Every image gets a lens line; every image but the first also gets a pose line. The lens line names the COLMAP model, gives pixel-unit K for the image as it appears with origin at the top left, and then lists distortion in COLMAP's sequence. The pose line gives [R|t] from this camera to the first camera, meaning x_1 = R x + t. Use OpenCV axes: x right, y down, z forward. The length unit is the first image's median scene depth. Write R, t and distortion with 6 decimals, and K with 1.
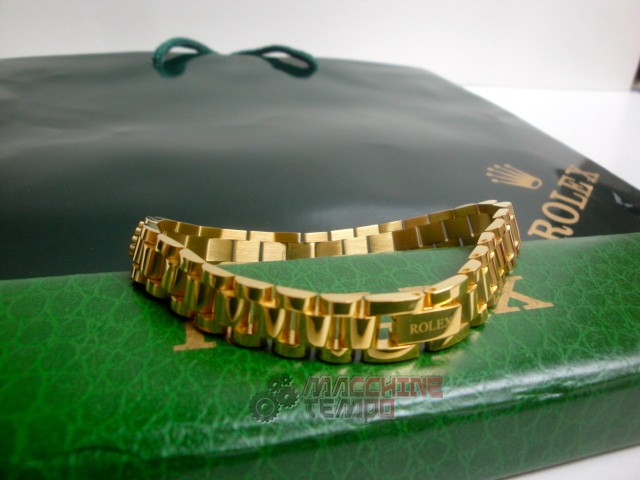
lens RADIAL K [[522.3, 0, 317.0], [0, 522.3, 243.2], [0, 0, 1]] dist [-0.142743, 0.075675]
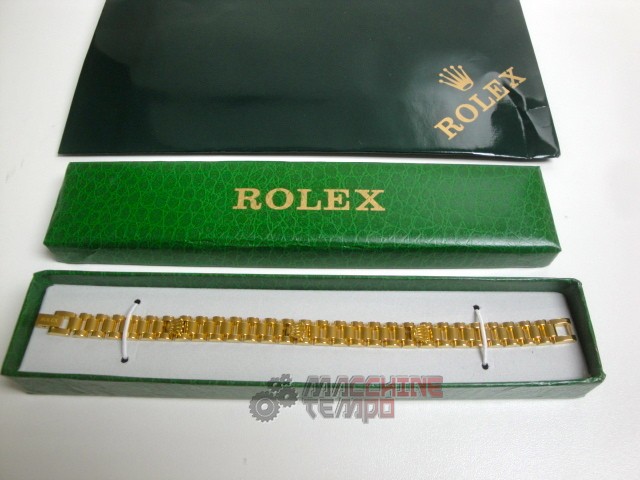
lens RADIAL K [[522.3, 0, 317.3], [0, 522.3, 241.7], [0, 0, 1]] dist [-0.142743, 0.075675]
pose [[0.960691, 0.205461, -0.186706, 0.777999], [-0.073393, 0.836554, 0.542946, -1.274575], [0.267744, -0.507901, 0.818749, -1.406100]]
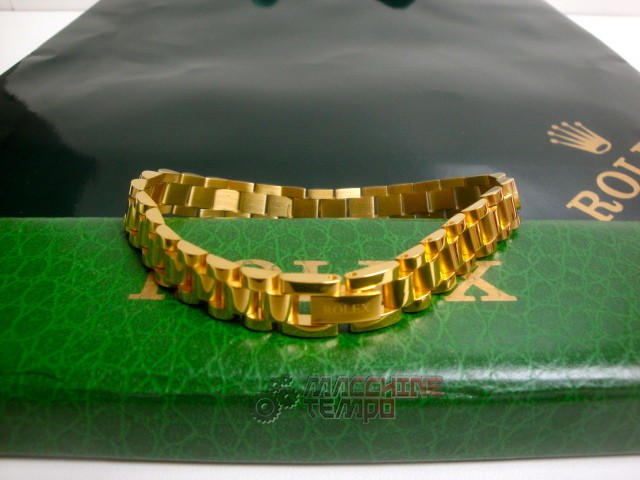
lens RADIAL K [[522.3, 0, 319.0], [0, 522.3, 237.6], [0, 0, 1]] dist [-0.142743, 0.075675]
pose [[0.964880, 0.106238, -0.240250, 0.392848], [-0.070976, 0.985990, 0.150951, -0.129627], [0.252921, -0.128597, 0.958902, 0.014379]]
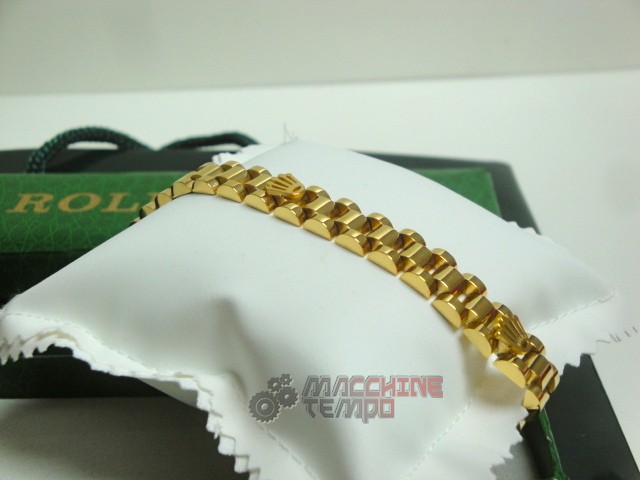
lens RADIAL K [[857.0, 0, 323.2], [0, 857.0, 253.5], [0, 0, 1]] dist [0.054458, 0.000000]
pose [[0.947279, 0.083742, -0.309272, 1.893854], [-0.054101, 0.993186, 0.103220, -0.042140], [0.315808, -0.081046, 0.945355, -1.751677]]
